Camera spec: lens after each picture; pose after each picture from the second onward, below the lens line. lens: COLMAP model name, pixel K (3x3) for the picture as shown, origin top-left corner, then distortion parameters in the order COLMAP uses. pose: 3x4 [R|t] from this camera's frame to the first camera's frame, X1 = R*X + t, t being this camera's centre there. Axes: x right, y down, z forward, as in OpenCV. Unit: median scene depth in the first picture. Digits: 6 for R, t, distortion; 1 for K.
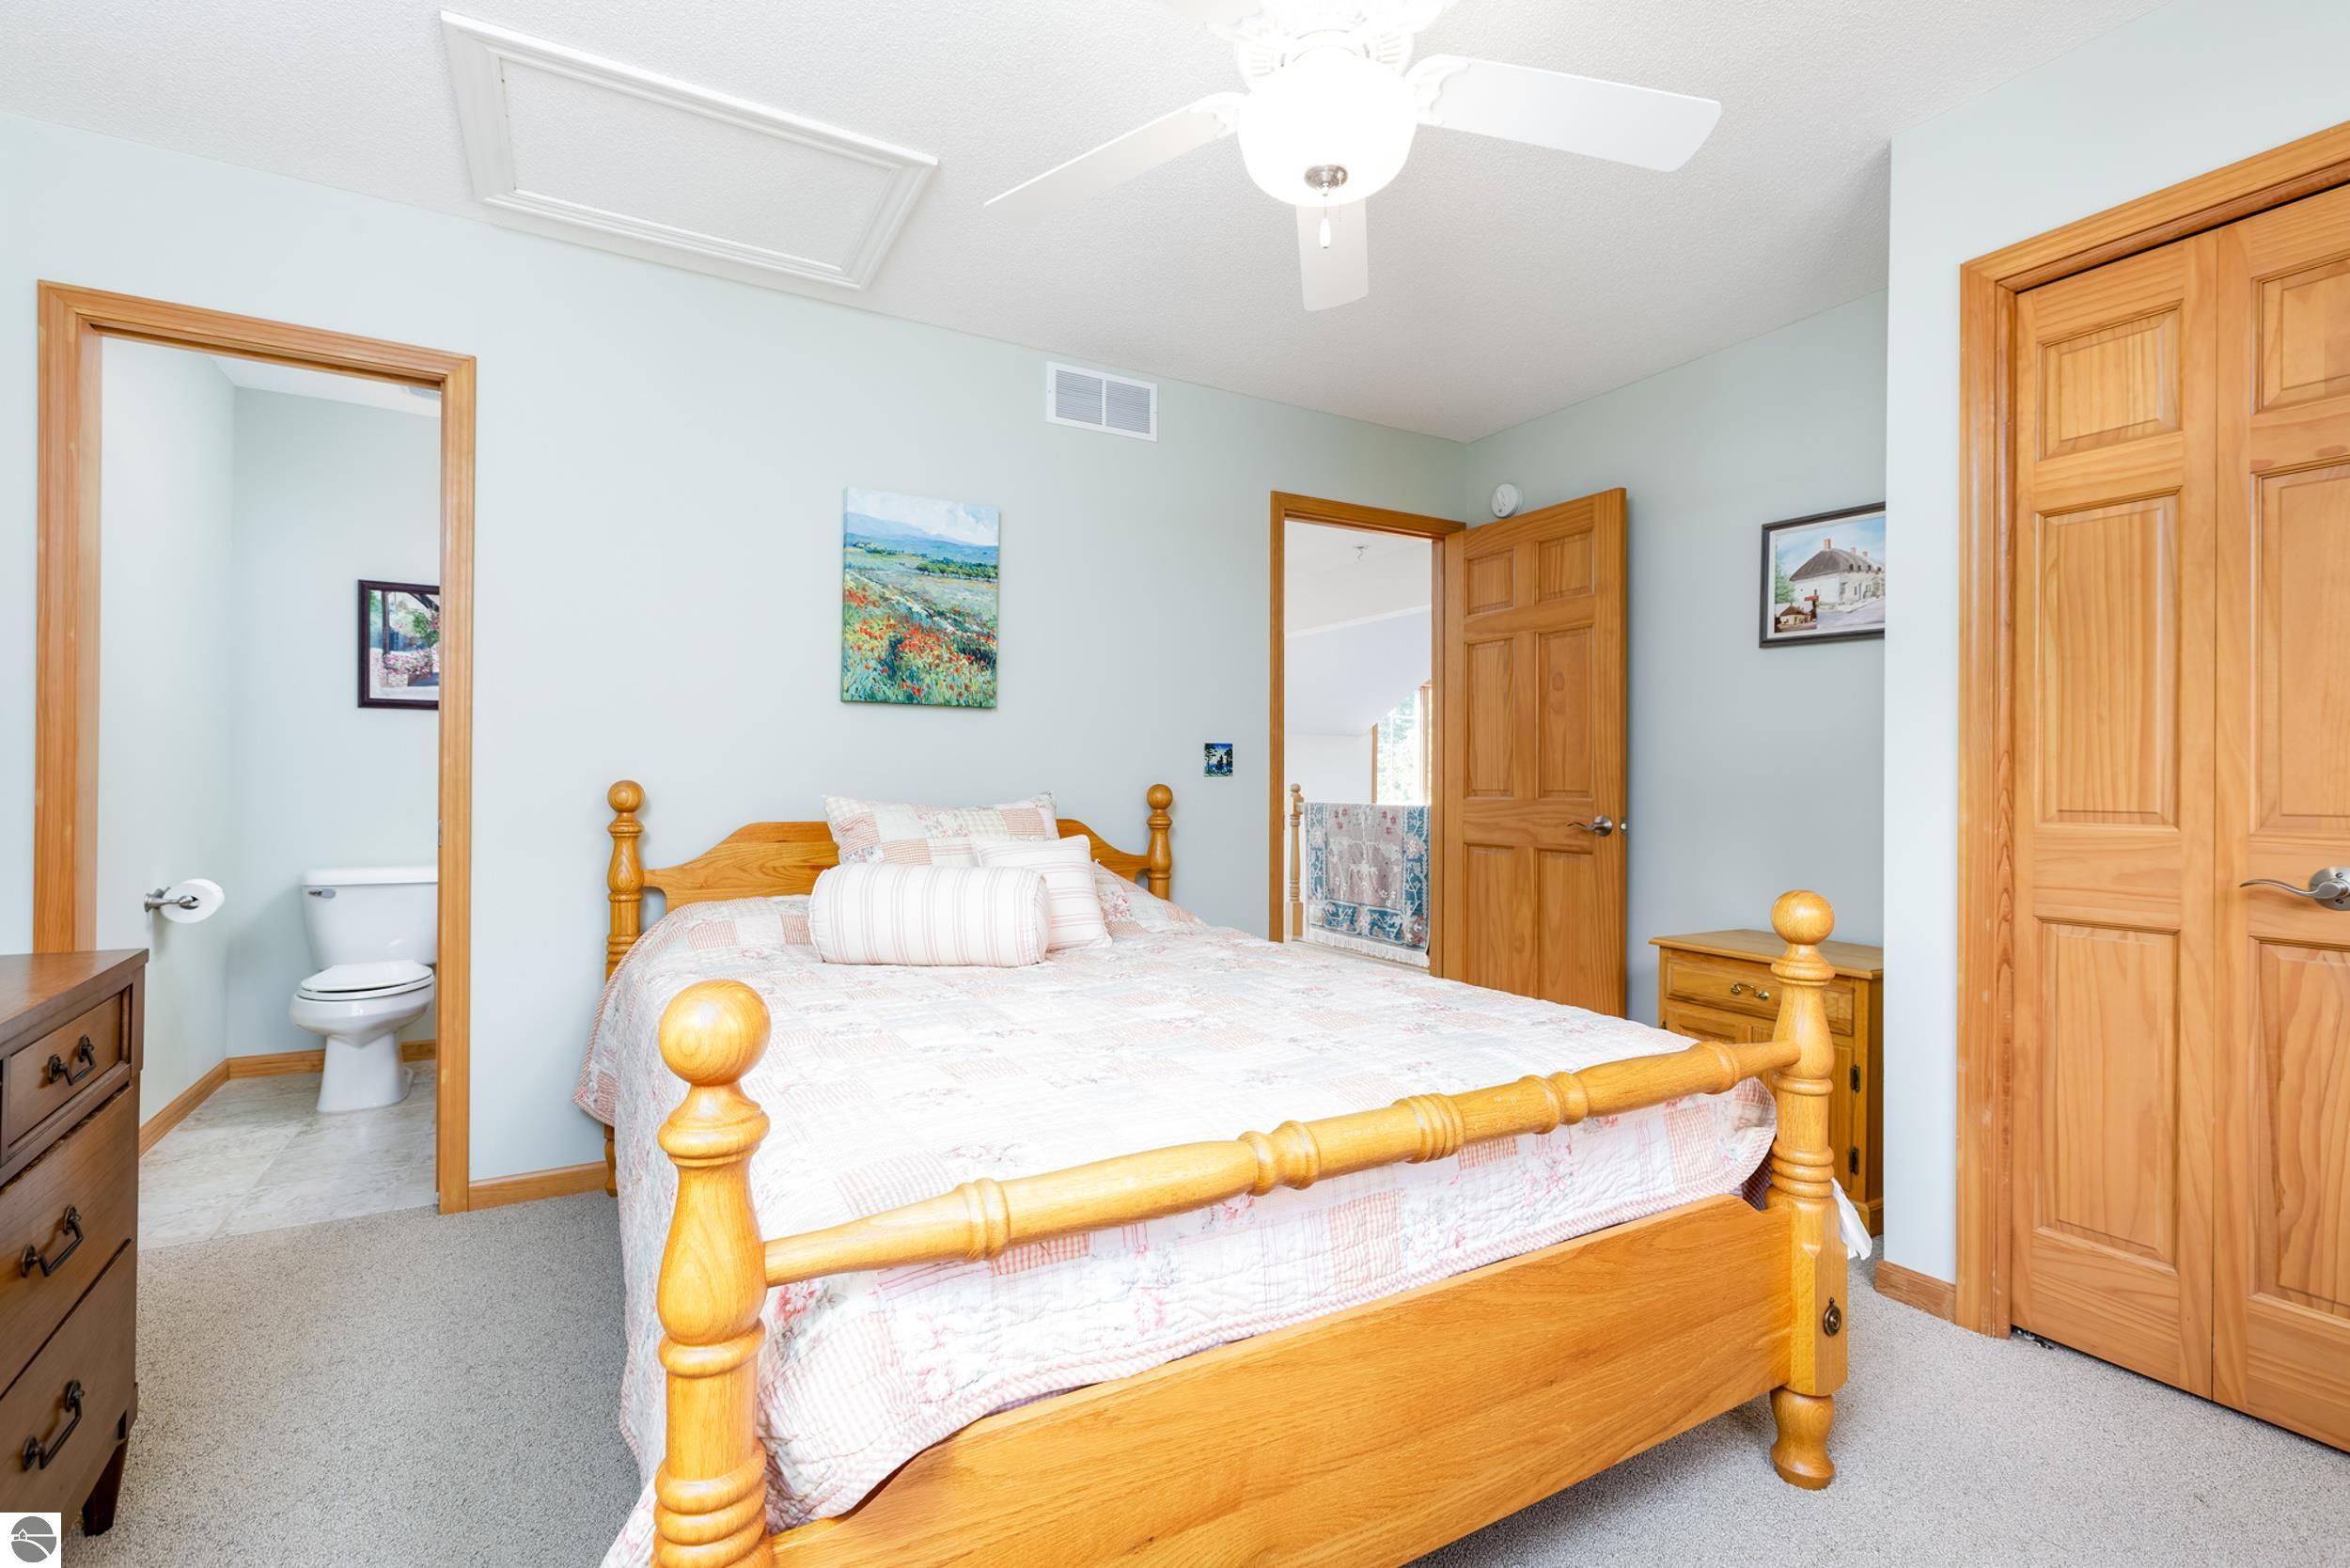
lens RADIAL K [[1068.7, 0, 1186.9], [0, 1068.7, 780.9], [0, 0, 1]] dist [0.003277, 0.000259]
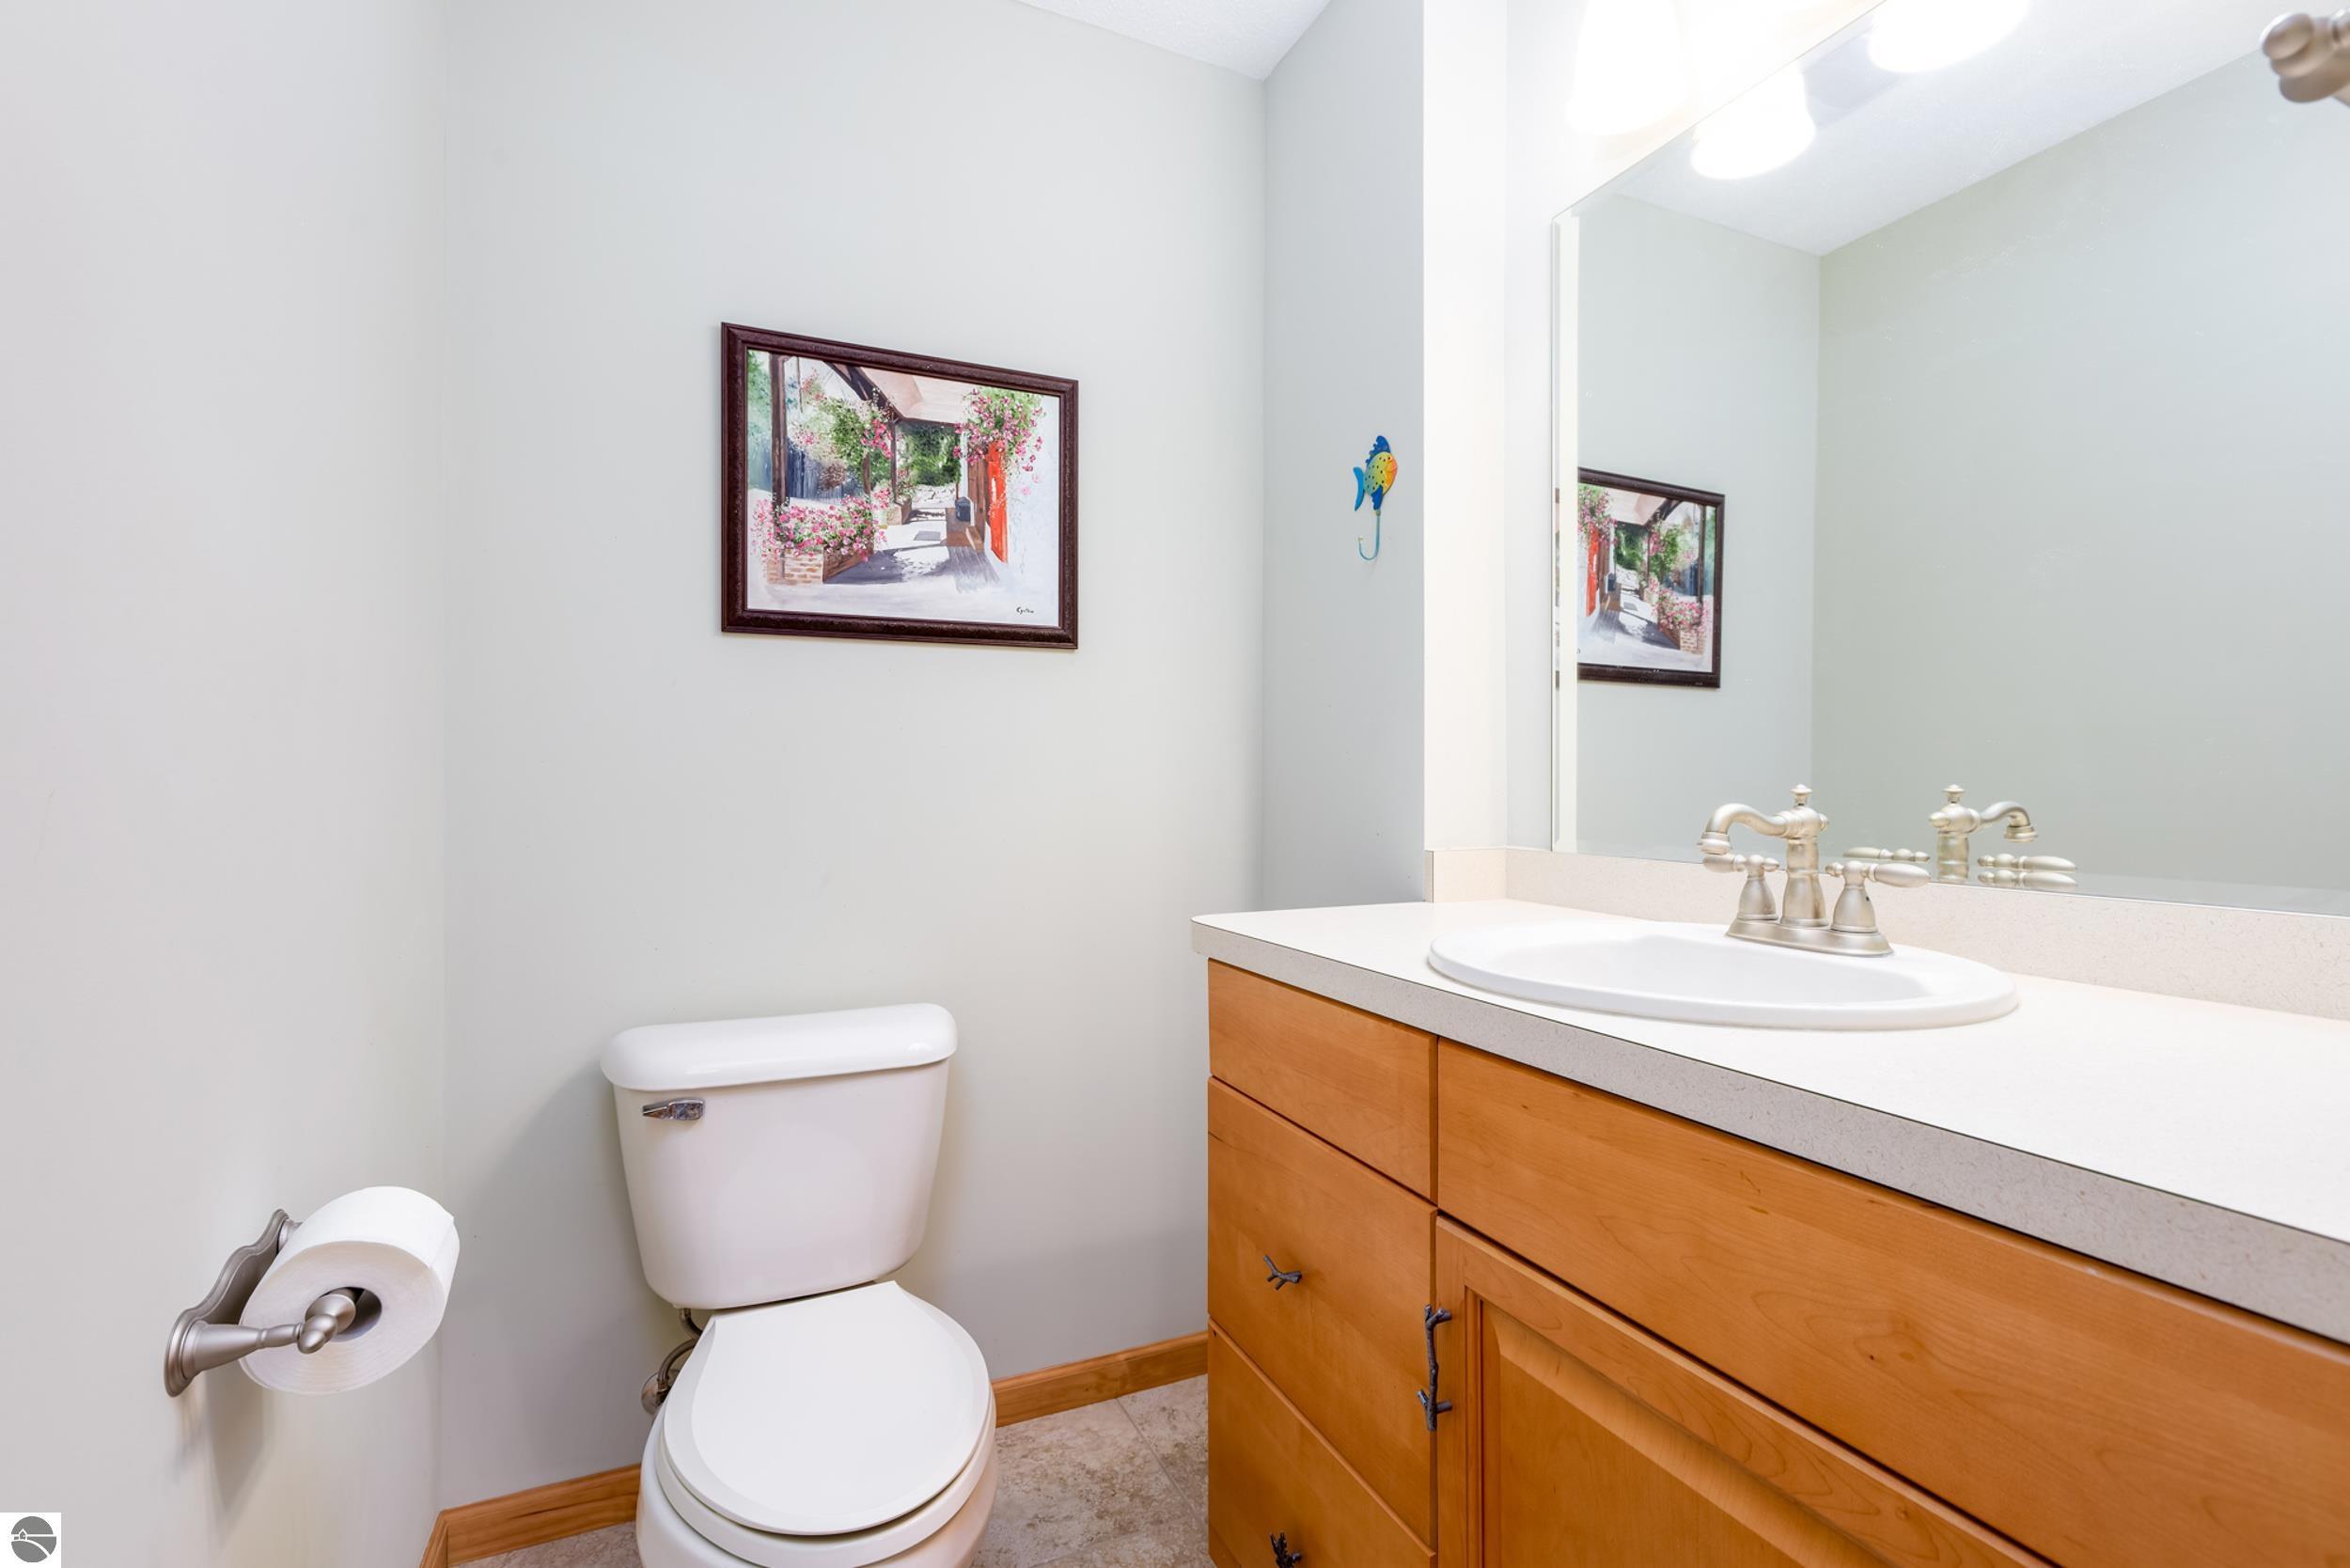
lens RADIAL K [[1068.7, 0, 1155.5], [0, 1068.7, 786.1], [0, 0, 1]] dist [0.003277, 0.000259]
pose [[0.994280, -0.008690, -0.106449, -0.557824], [0.007706, 0.999924, -0.009653, -0.003407], [0.106525, 0.008778, 0.994271, 0.600572]]
